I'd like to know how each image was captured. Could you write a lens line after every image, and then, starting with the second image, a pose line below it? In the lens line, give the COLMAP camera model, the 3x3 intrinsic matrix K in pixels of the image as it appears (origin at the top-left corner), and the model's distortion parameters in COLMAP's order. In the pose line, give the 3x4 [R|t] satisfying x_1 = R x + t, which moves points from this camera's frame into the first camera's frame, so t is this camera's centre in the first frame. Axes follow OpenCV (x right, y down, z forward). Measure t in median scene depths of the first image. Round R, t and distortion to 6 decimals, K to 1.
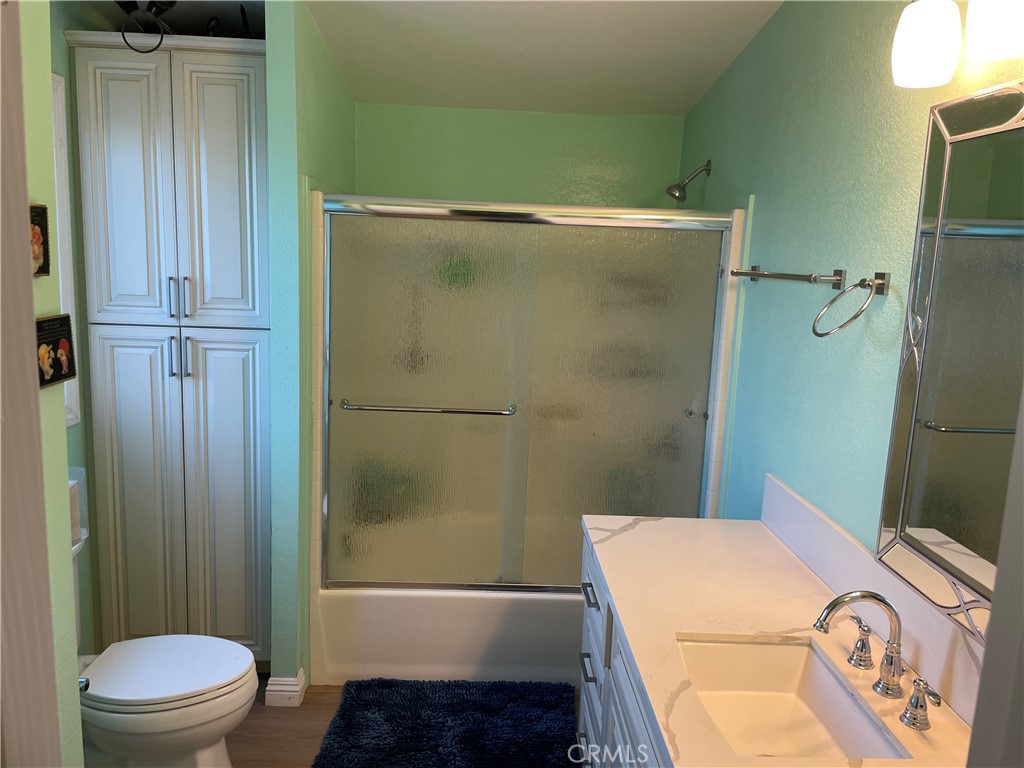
lens RADIAL K [[774.6, 0, 509.8], [0, 774.6, 378.7], [0, 0, 1]] dist [0.062952, -0.077830]
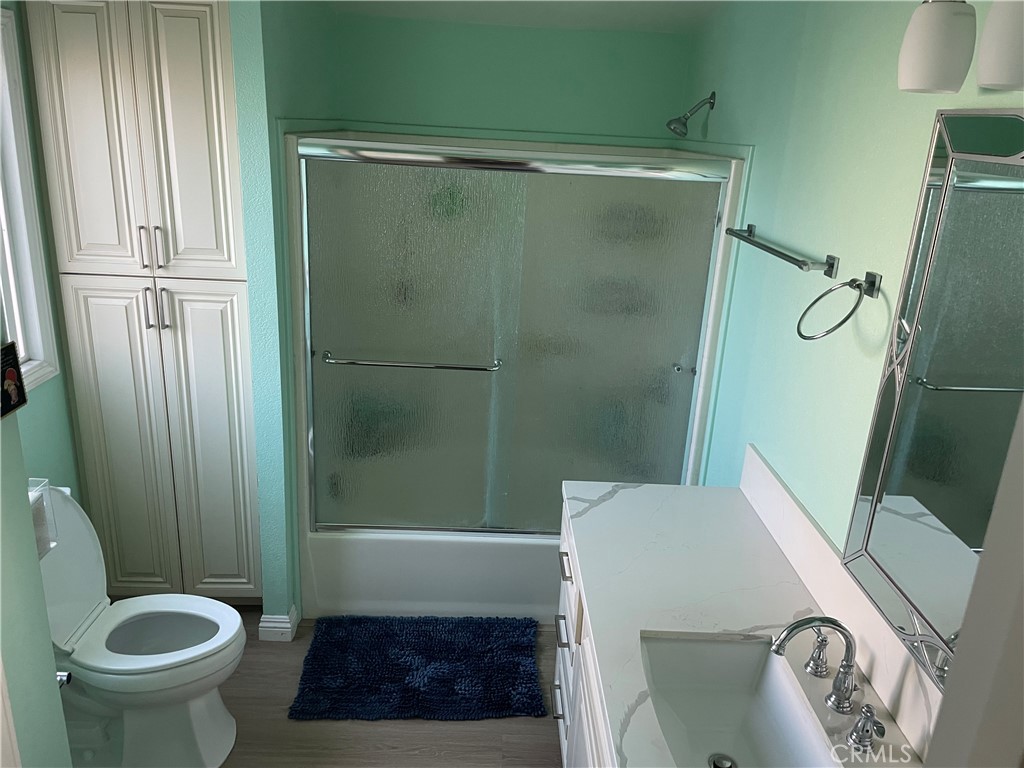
lens RADIAL K [[774.6, 0, 514.9], [0, 774.6, 374.7], [0, 0, 1]] dist [0.062952, -0.077830]
pose [[0.999907, 0.013433, -0.002424, 0.029015], [-0.012874, 0.987117, 0.159481, -0.108891], [0.004535, -0.159435, 0.987198, 0.025767]]
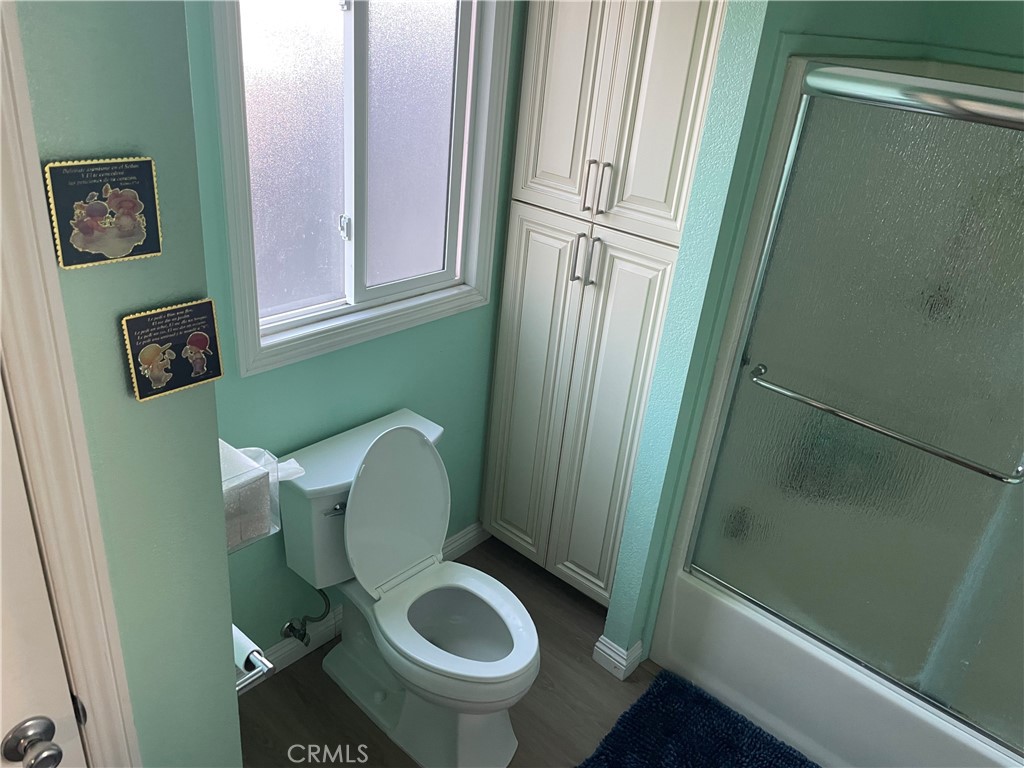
lens RADIAL K [[774.6, 0, 511.1], [0, 774.6, 379.9], [0, 0, 1]] dist [0.062952, -0.077830]
pose [[0.737849, 0.324524, -0.591831, 0.048704], [-0.175473, 0.938909, 0.296074, -0.139365], [0.651758, -0.114607, 0.749718, 0.320003]]
